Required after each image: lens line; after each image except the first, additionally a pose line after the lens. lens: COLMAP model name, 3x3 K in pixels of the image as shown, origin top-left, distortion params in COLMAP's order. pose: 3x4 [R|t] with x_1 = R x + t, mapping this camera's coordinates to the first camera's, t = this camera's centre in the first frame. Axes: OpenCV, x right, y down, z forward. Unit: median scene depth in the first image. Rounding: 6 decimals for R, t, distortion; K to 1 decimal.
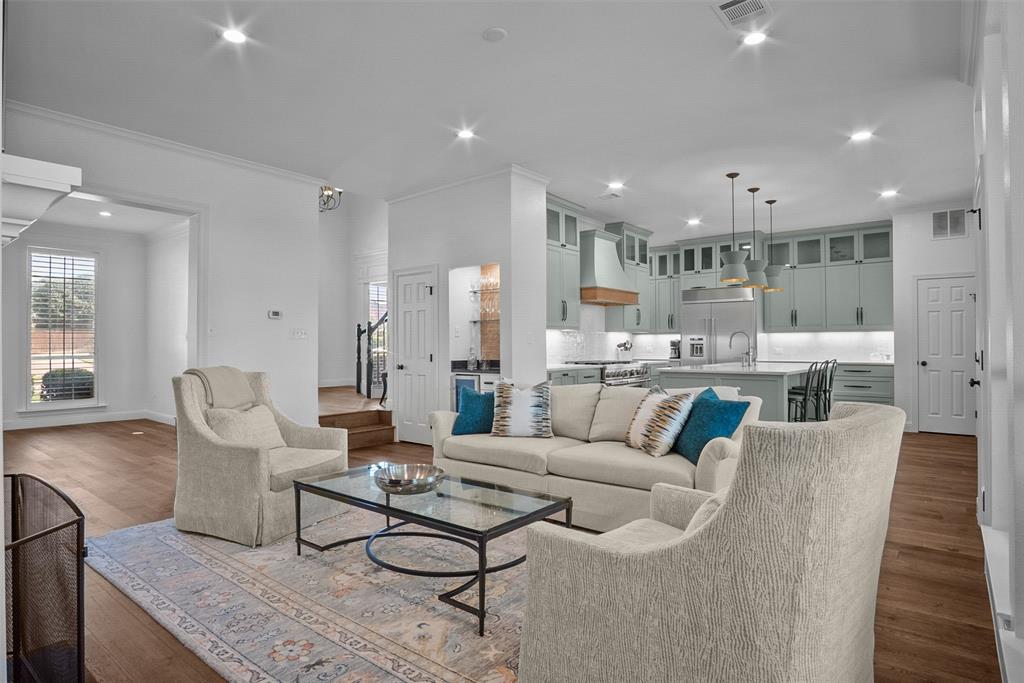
lens RADIAL K [[552.8, 0, 514.7], [0, 552.8, 337.6], [0, 0, 1]] dist [-0.026760, 0.000690]
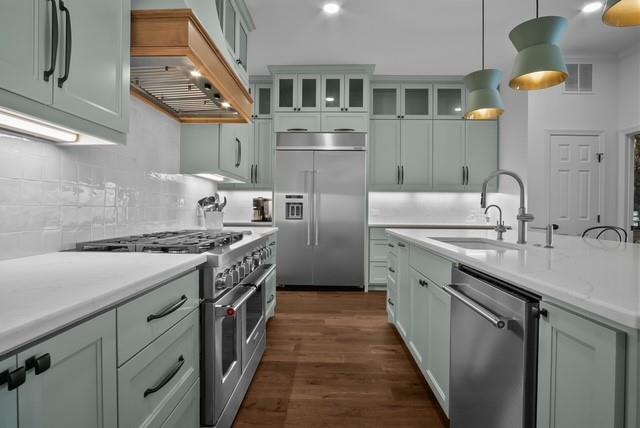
lens RADIAL K [[345.5, 0, 320.0], [0, 345.5, 211.6], [0, 0, 1]] dist [-0.026760, 0.000690]
pose [[0.795884, 0.004389, 0.605433, 0.082006], [-0.018116, 0.999699, 0.016567, 0.018098], [-0.605178, -0.024153, 0.795724, 0.727530]]
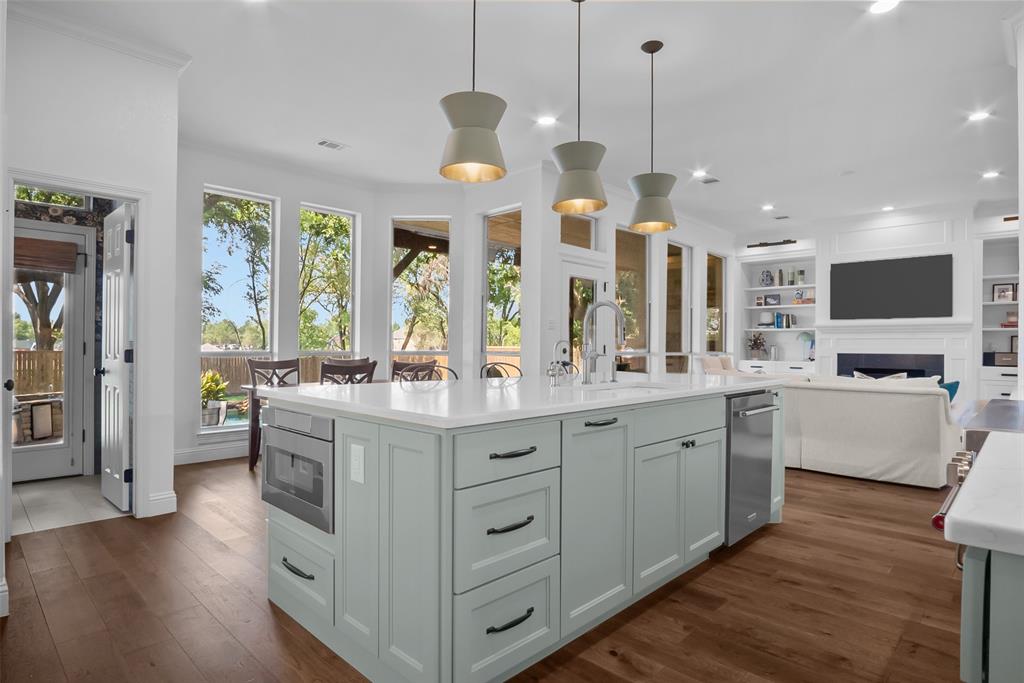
lens RADIAL K [[552.8, 0, 509.3], [0, 552.8, 342.5], [0, 0, 1]] dist [-0.026760, 0.000690]
pose [[-0.995025, -0.004841, 0.099505, 0.373417], [-0.006888, 0.999771, -0.020242, 0.023435], [-0.099384, -0.020826, -0.994831, 1.213963]]
